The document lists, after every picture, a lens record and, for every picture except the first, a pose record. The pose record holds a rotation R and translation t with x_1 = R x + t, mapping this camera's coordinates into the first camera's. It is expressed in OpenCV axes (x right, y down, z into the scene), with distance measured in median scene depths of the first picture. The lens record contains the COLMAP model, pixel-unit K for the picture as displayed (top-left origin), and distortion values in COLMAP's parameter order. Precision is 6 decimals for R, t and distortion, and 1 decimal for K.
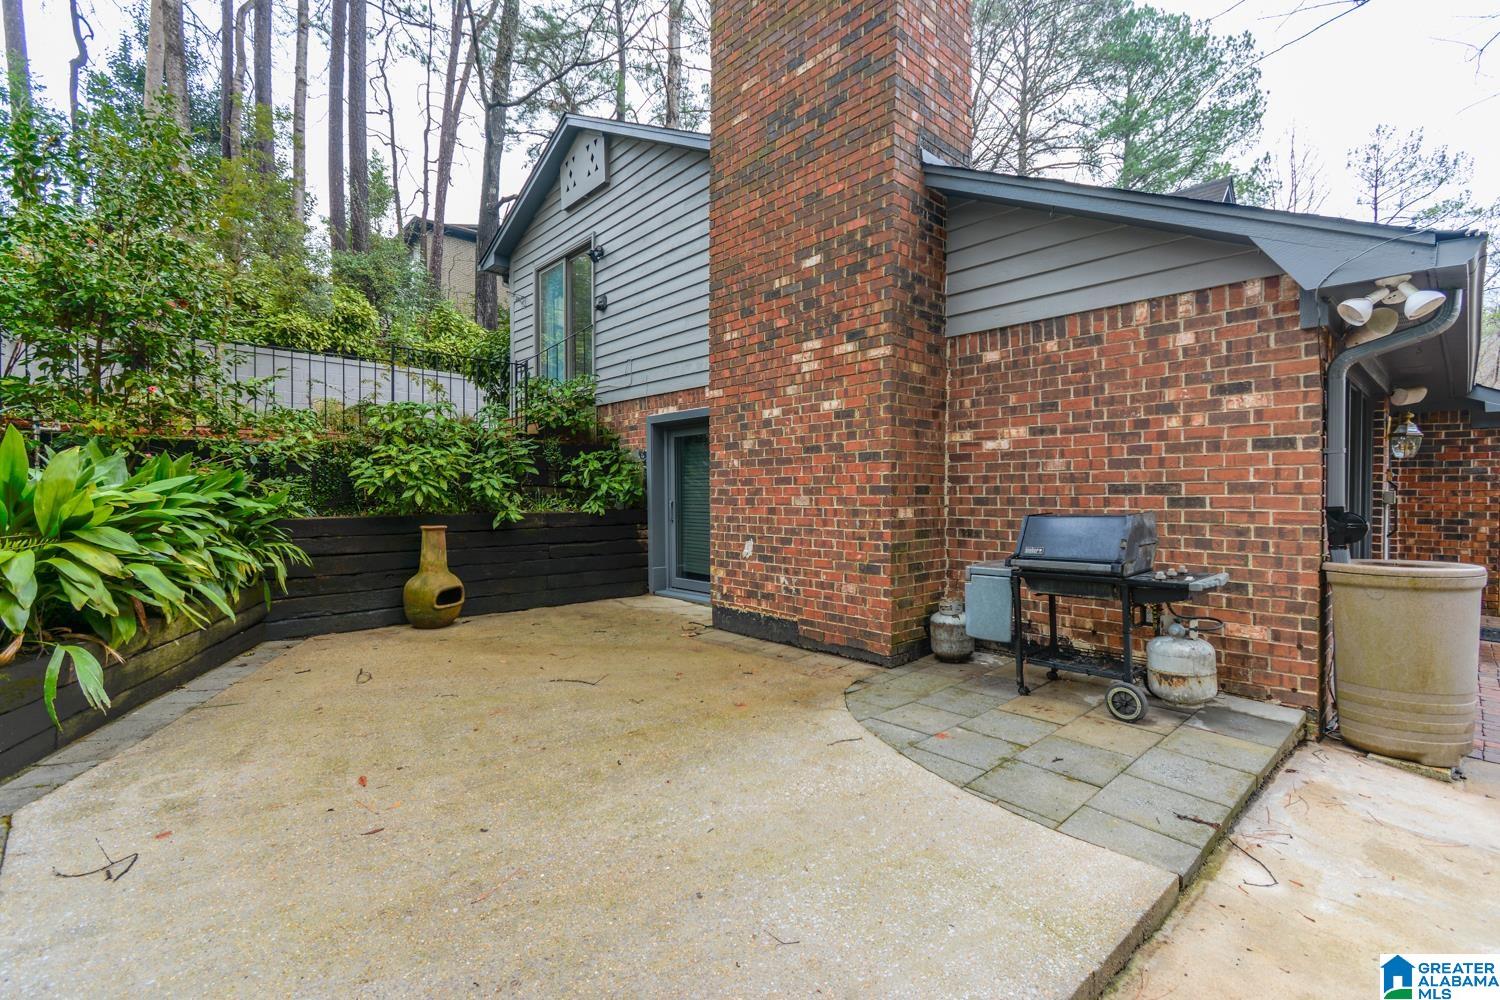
lens RADIAL K [[664.6, 0, 755.8], [0, 664.6, 497.1], [0, 0, 1]] dist [0.003205, 0.000223]
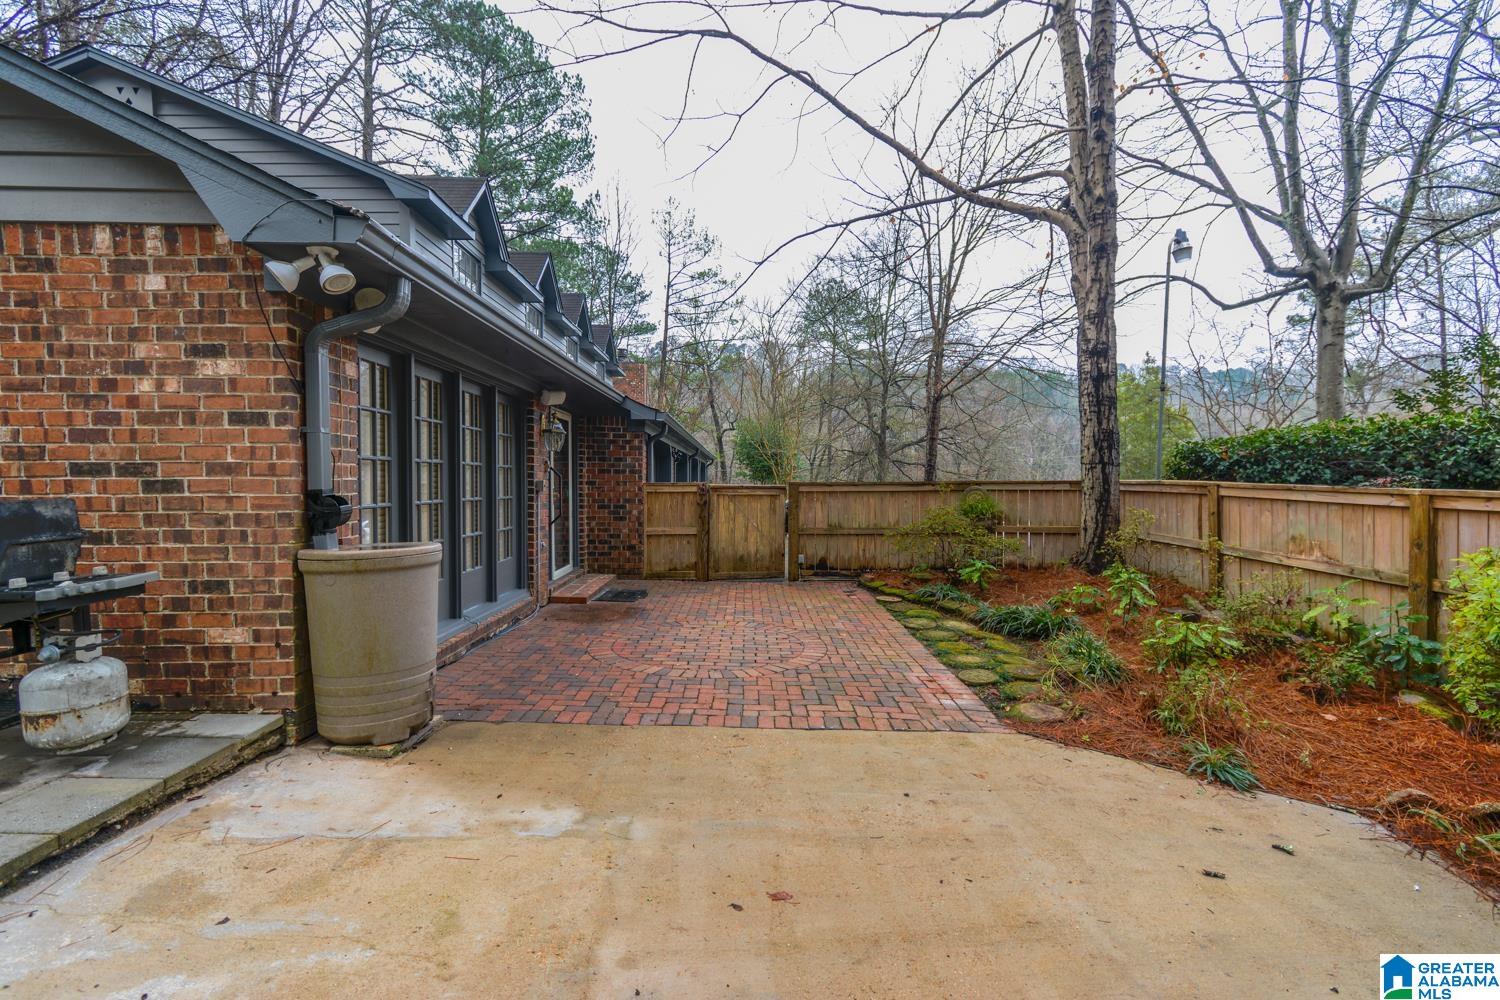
lens RADIAL K [[693.1, 0, 759.9], [0, 693.1, 498.7], [0, 0, 1]] dist [0.006337, 0.000454]
pose [[0.670315, -0.011630, 0.741986, 0.503605], [0.004317, 0.999921, 0.011773, 0.016254], [-0.742064, -0.004688, 0.670312, -0.105488]]
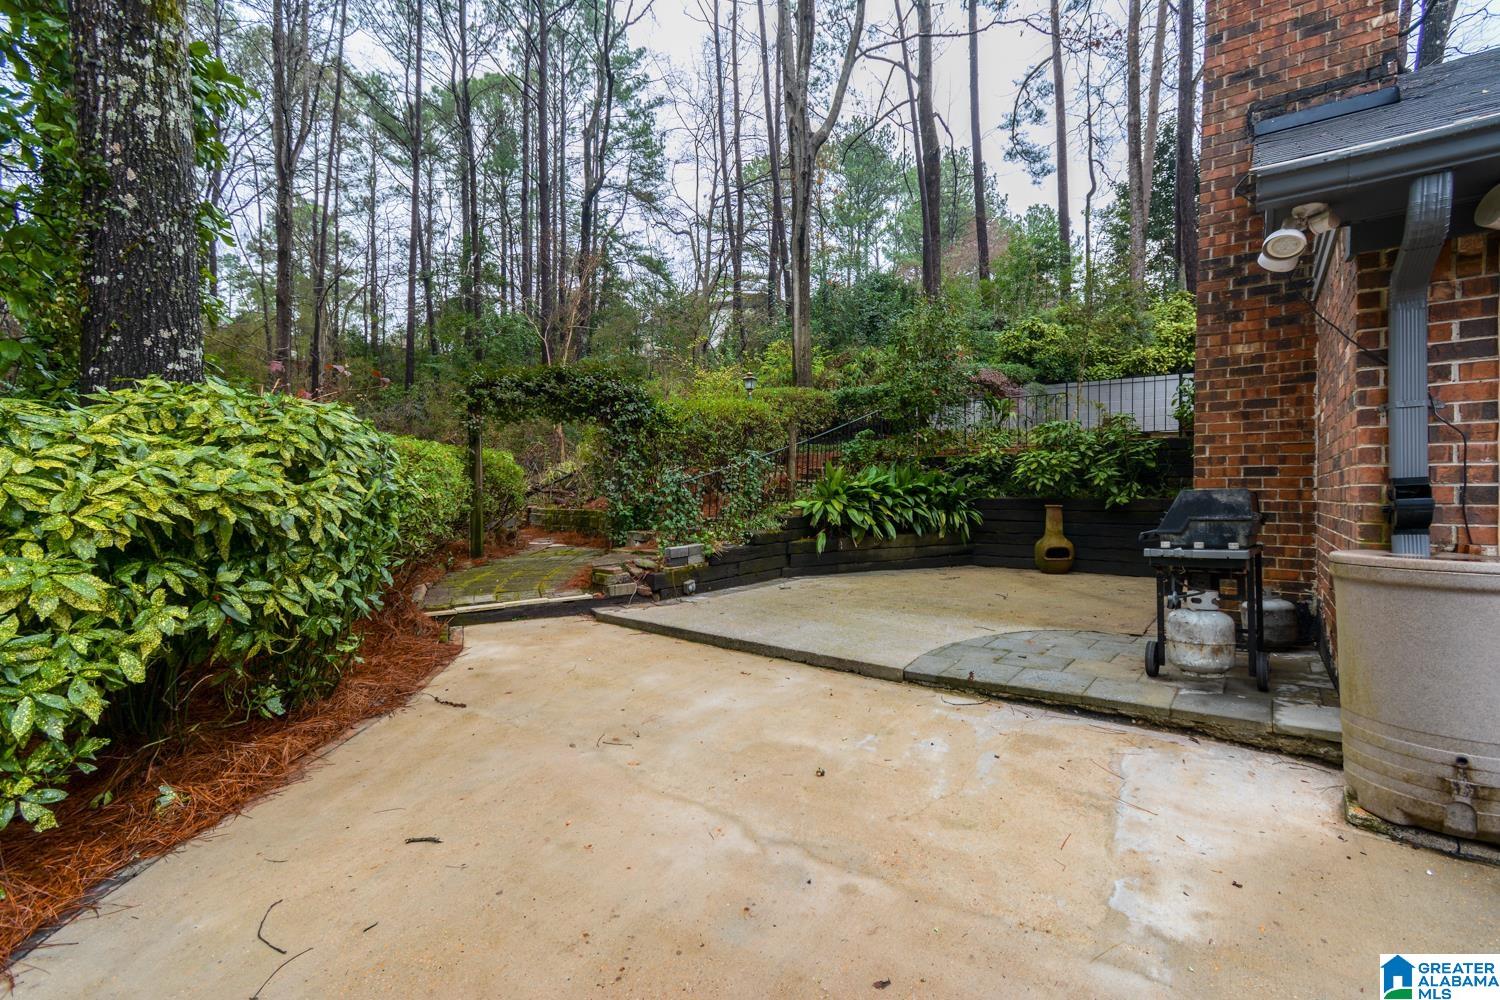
lens RADIAL K [[664.6, 0, 749.3], [0, 664.6, 493.1], [0, 0, 1]] dist [0.003205, 0.000223]
pose [[0.166194, 0.001911, -0.986091, 1.348151], [-0.007879, 0.999969, 0.000610, 0.032931], [0.986062, 0.007668, 0.166204, 0.131142]]
